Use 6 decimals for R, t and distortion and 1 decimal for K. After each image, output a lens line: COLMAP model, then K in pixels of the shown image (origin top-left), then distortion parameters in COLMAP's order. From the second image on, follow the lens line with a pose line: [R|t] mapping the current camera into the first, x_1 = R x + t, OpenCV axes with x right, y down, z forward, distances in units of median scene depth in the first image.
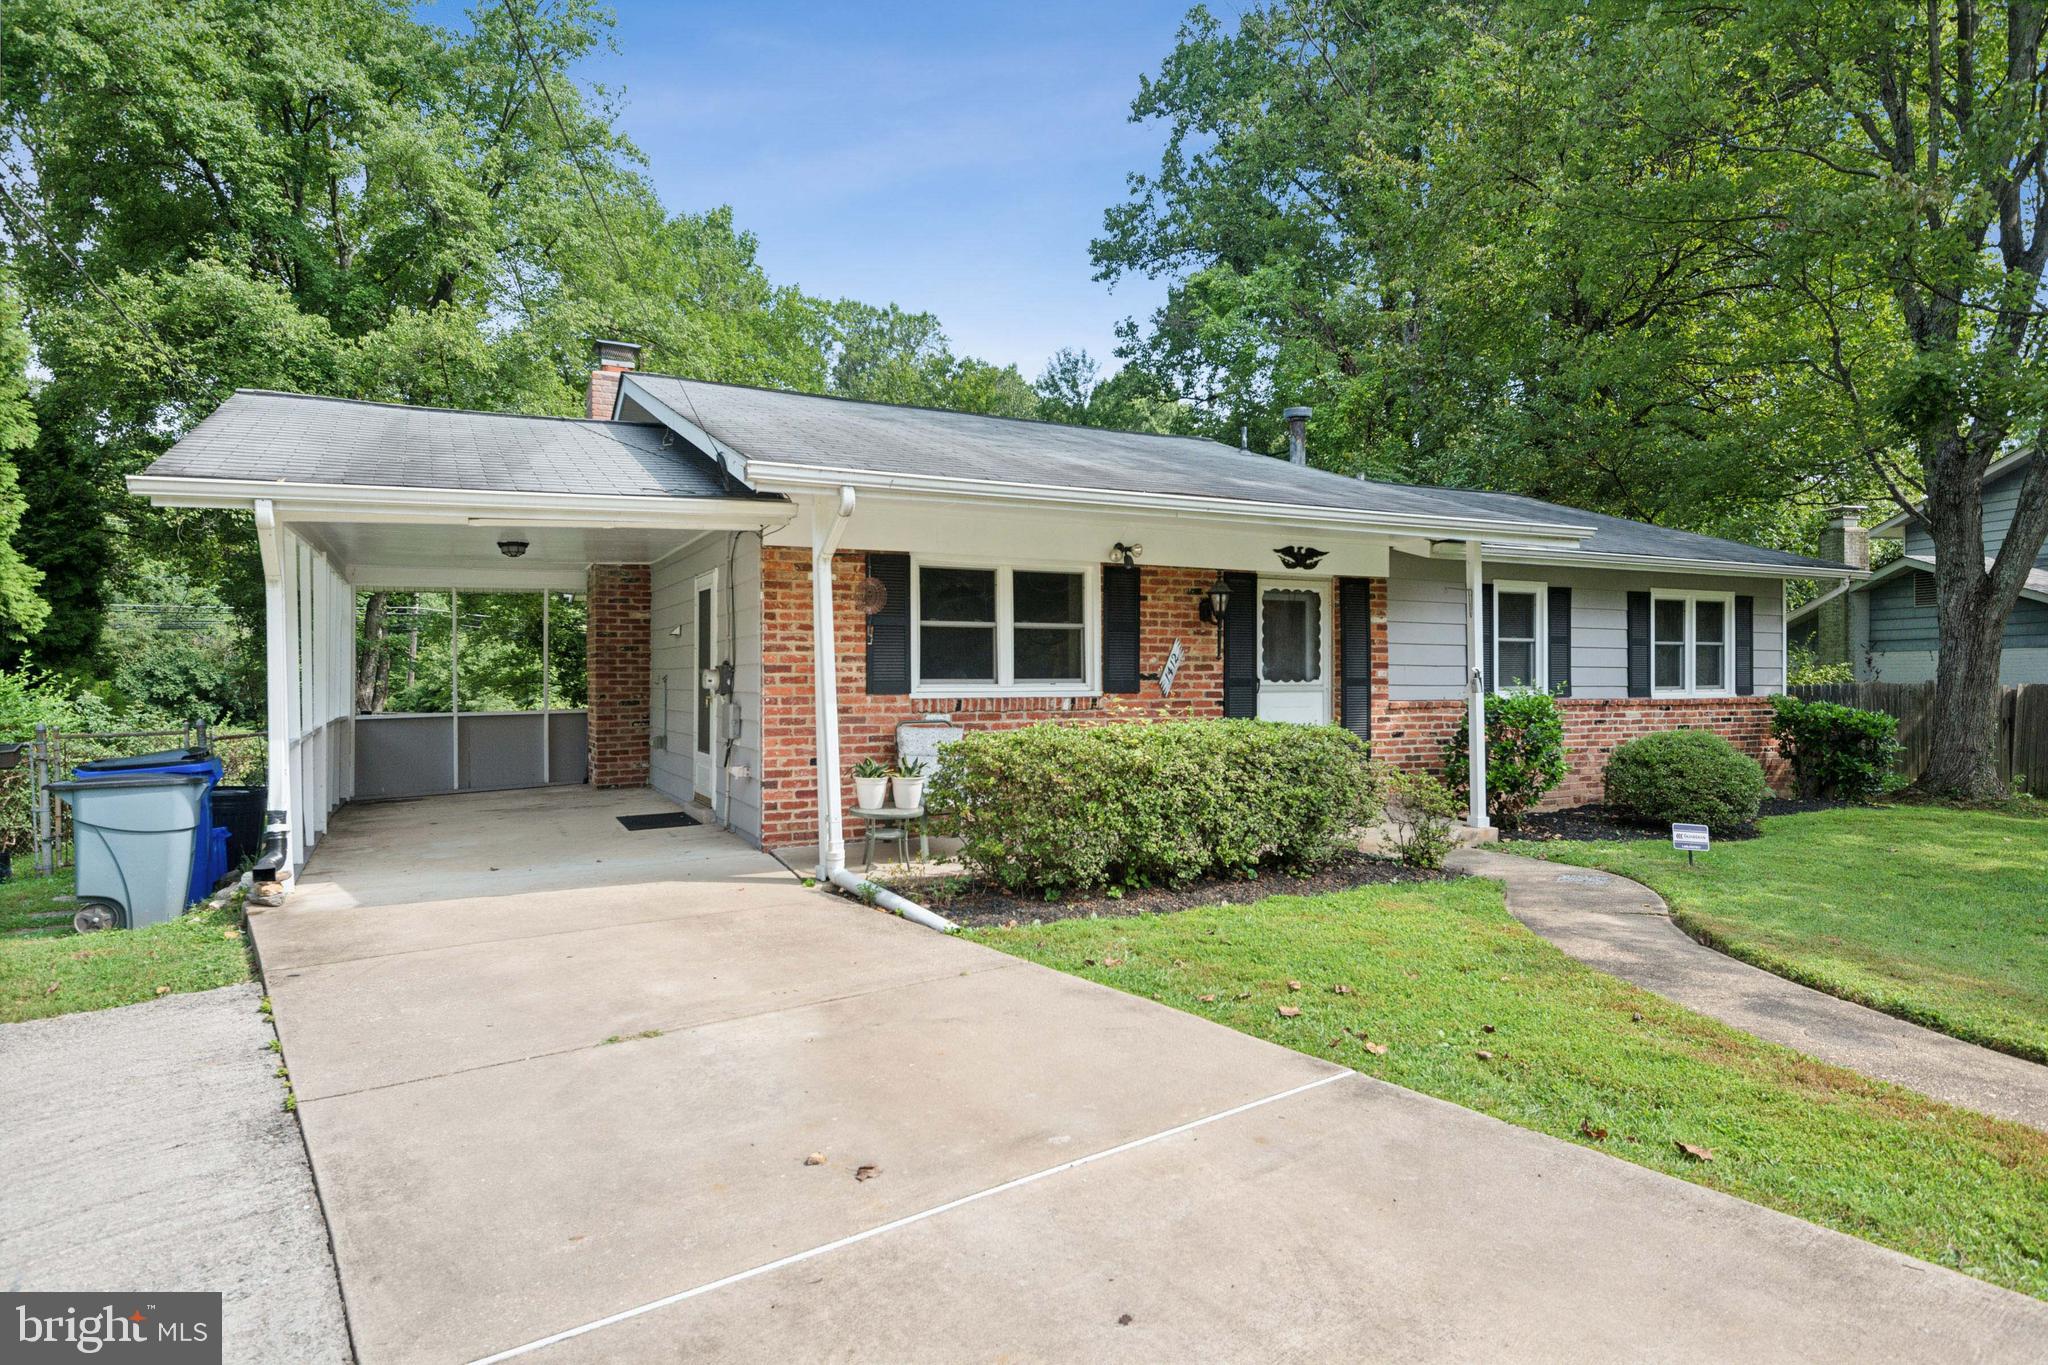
lens RADIAL K [[1166.2, 0, 1024.0], [0, 1166.2, 682.5], [0, 0, 1]] dist [0.032996, -0.000984]
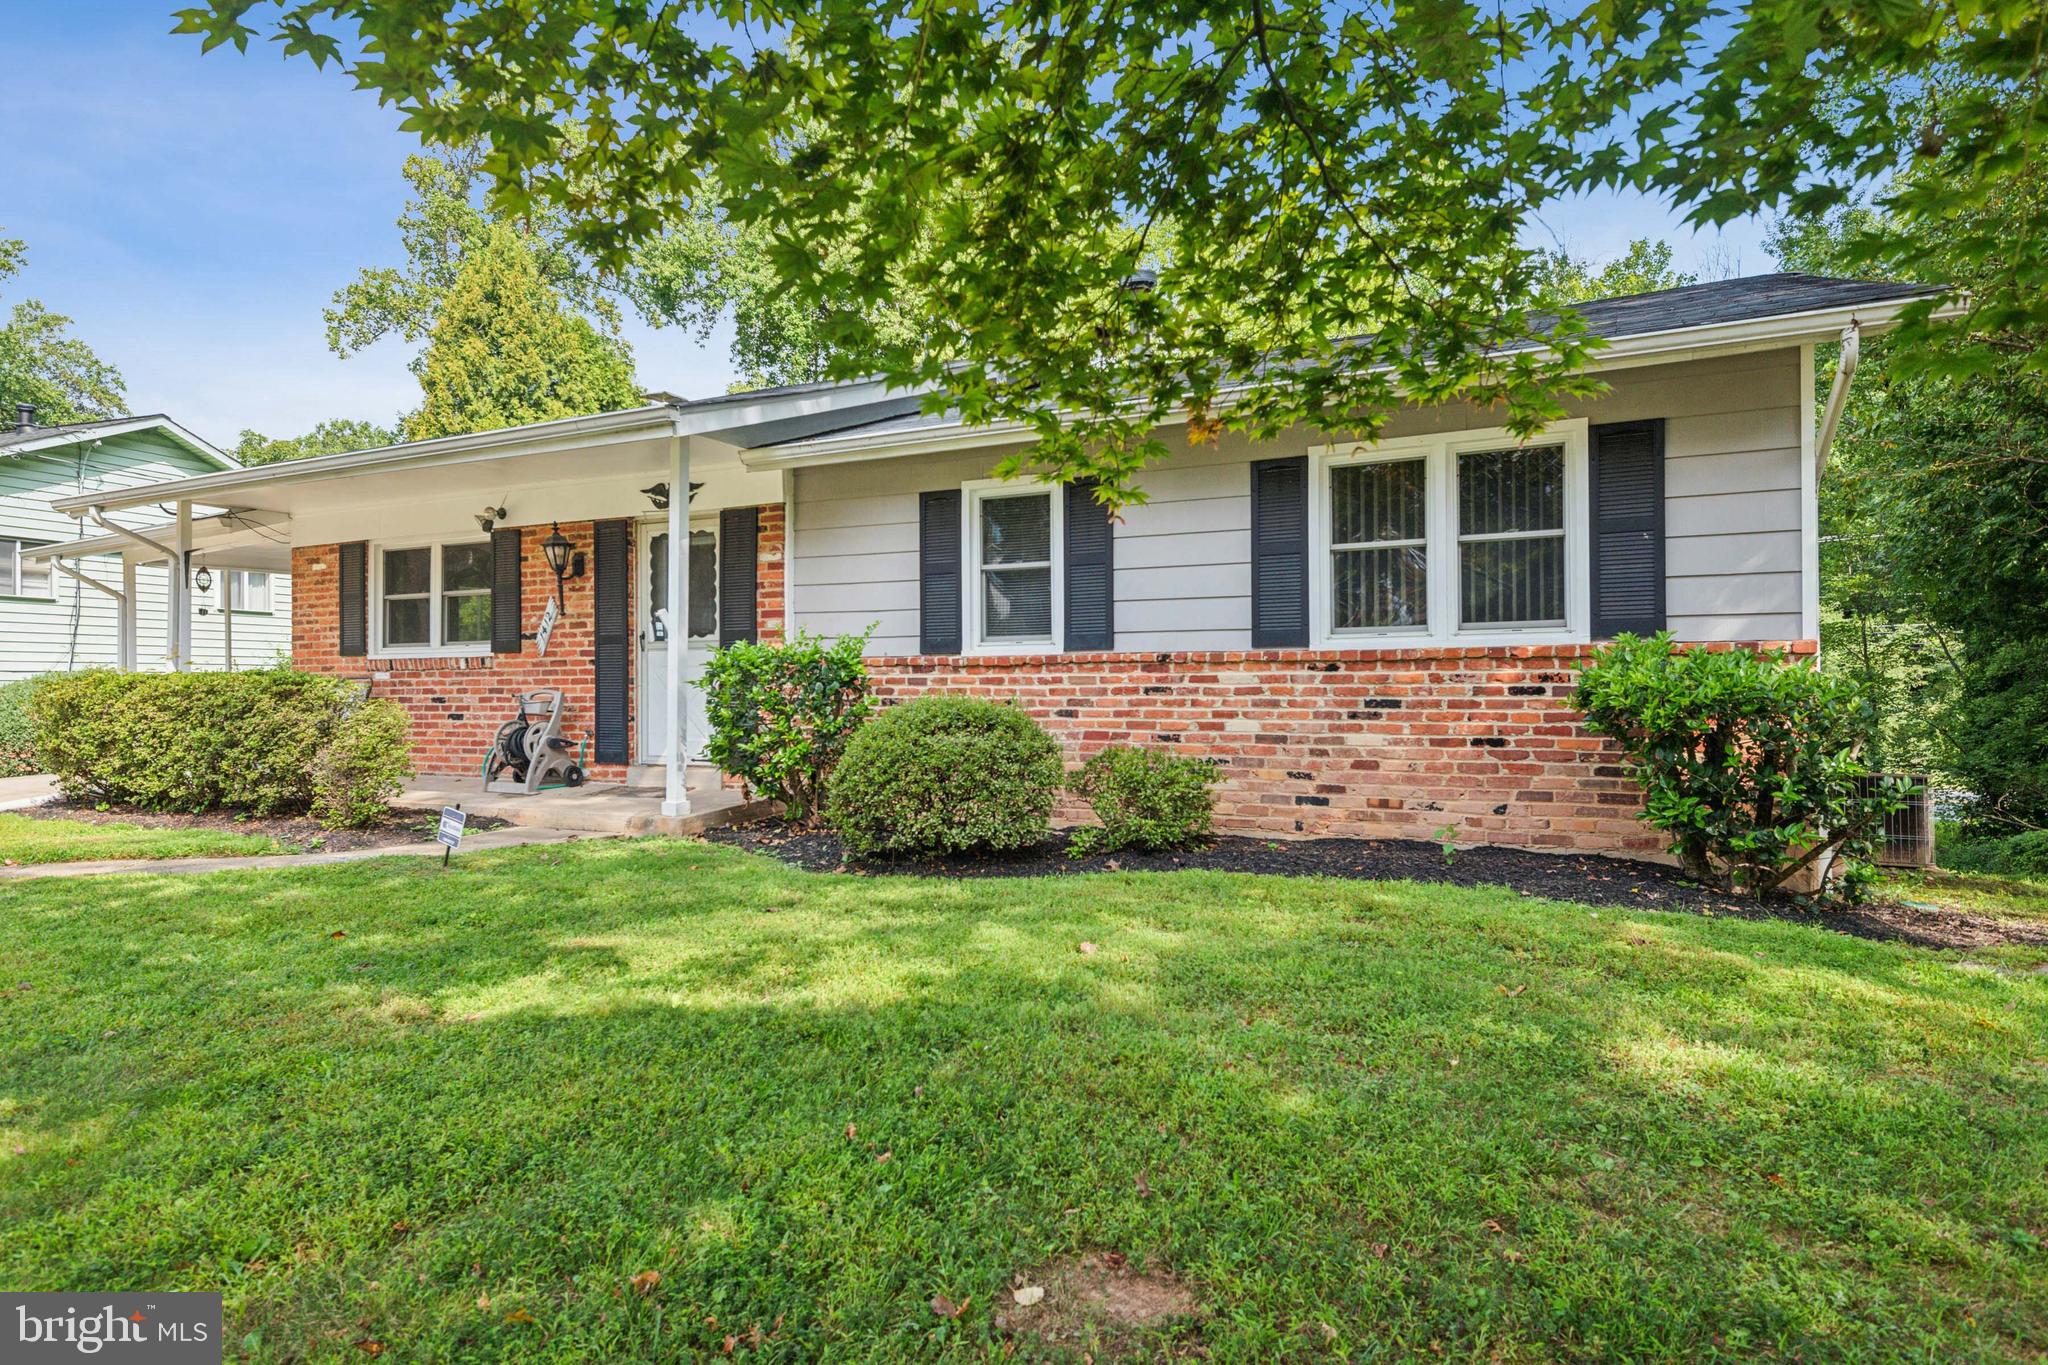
lens RADIAL K [[1166.2, 0, 1024.0], [0, 1166.2, 682.5], [0, 0, 1]] dist [0.032996, -0.000984]
pose [[0.580789, -0.004474, -0.814042, 1.157251], [0.003348, 0.999990, -0.003107, 0.038815], [0.814047, -0.000920, 0.580798, 0.743726]]
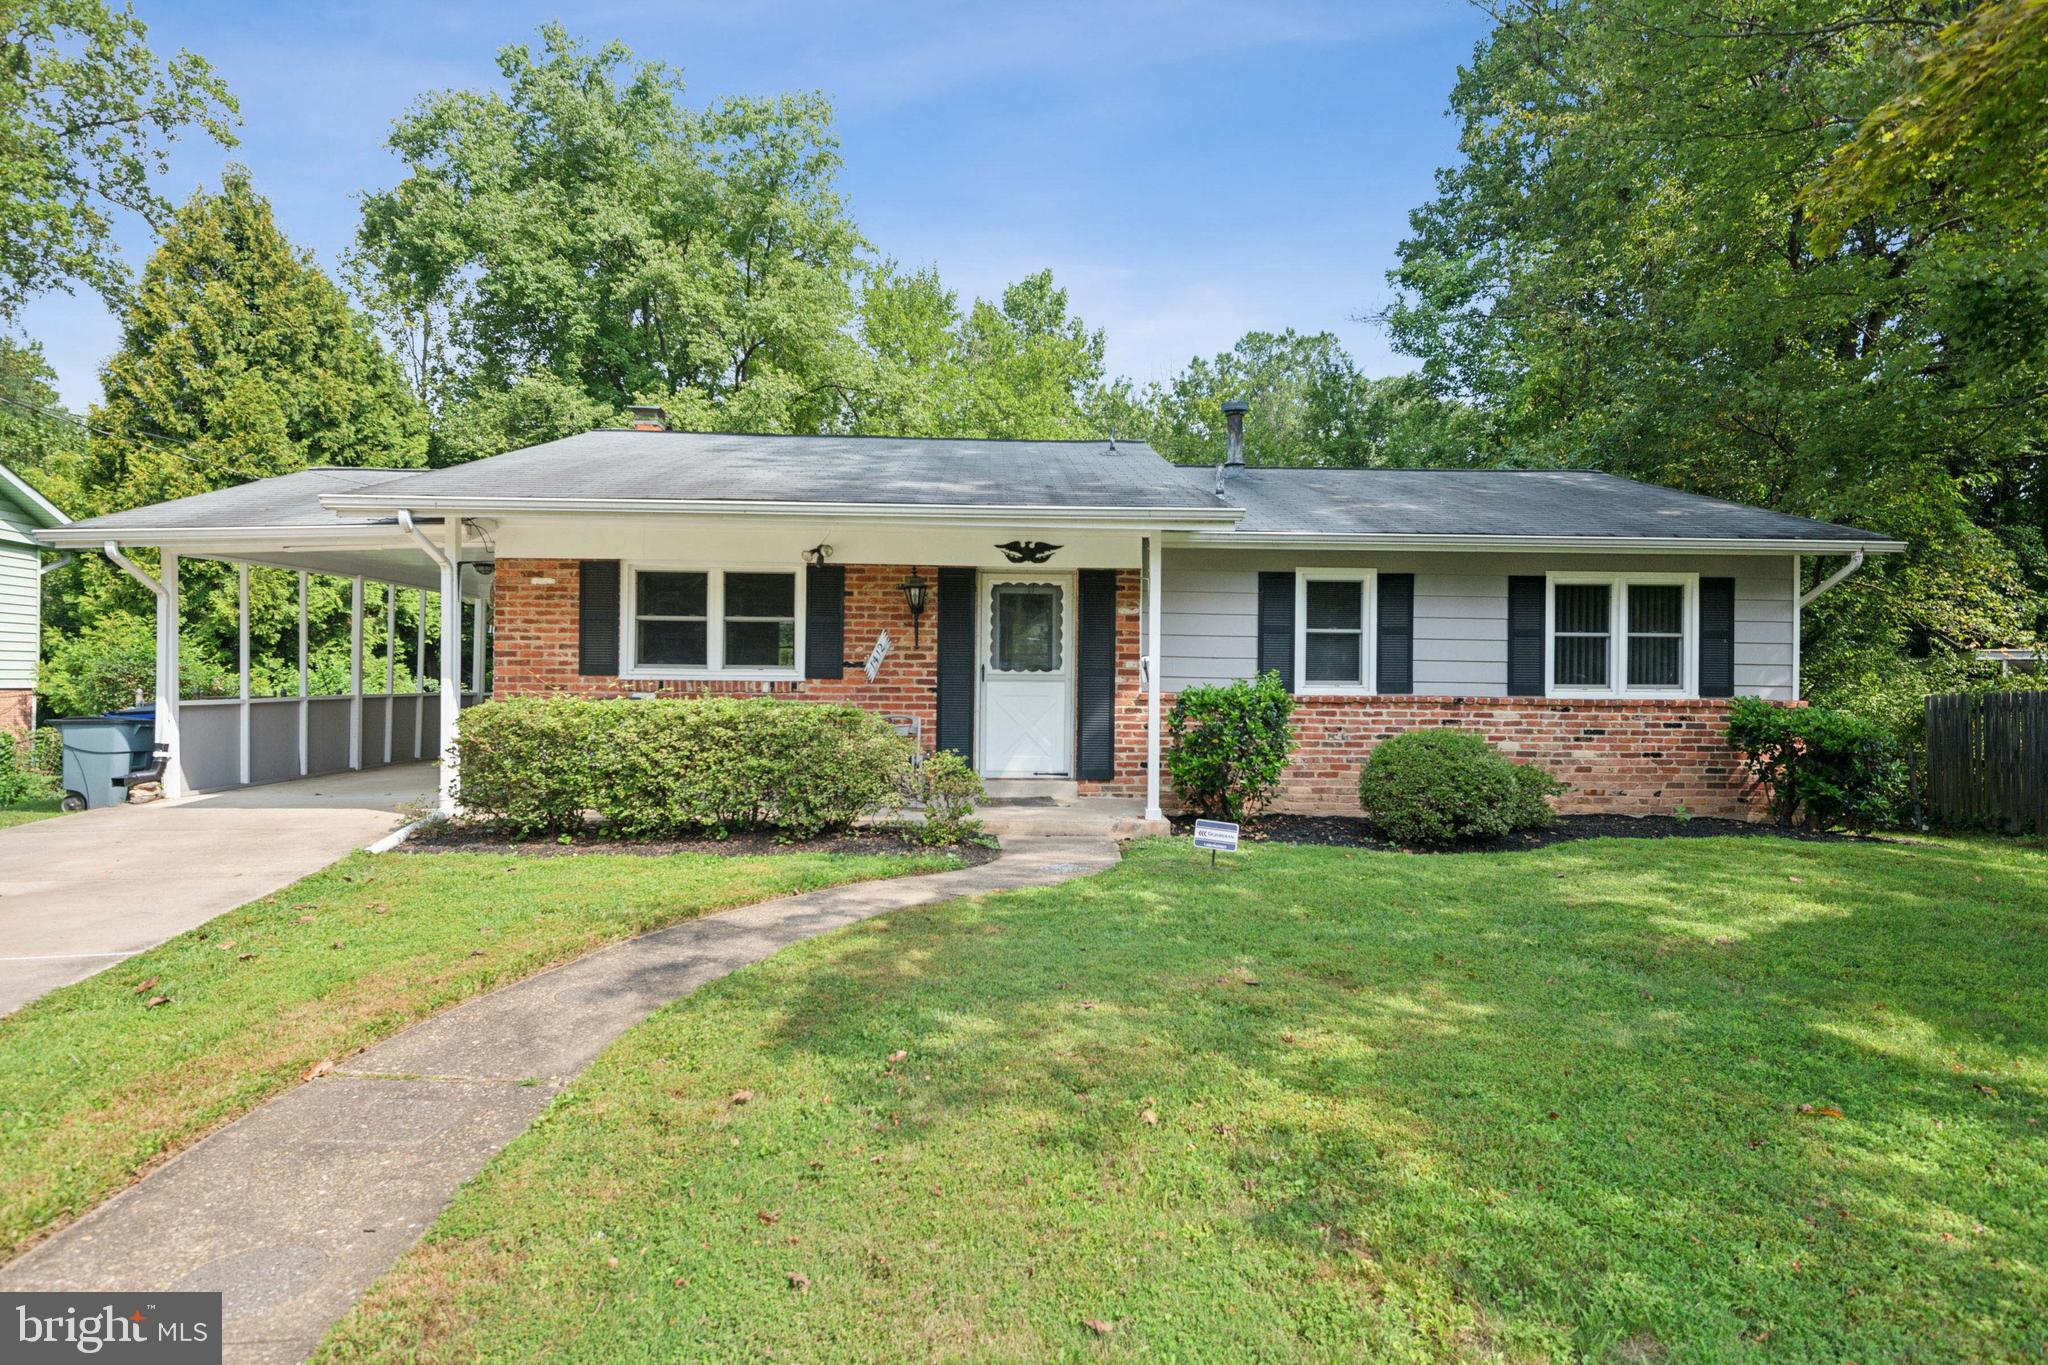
lens RADIAL K [[1070.9, 0, 1024.0], [0, 1070.9, 682.5], [0, 0, 1]] dist [0.024840, -0.000161]
pose [[0.905526, 0.011901, -0.424123, 0.672529], [-0.013788, 0.999904, -0.001379, 0.011238], [0.424066, 0.007097, 0.905604, 0.142305]]
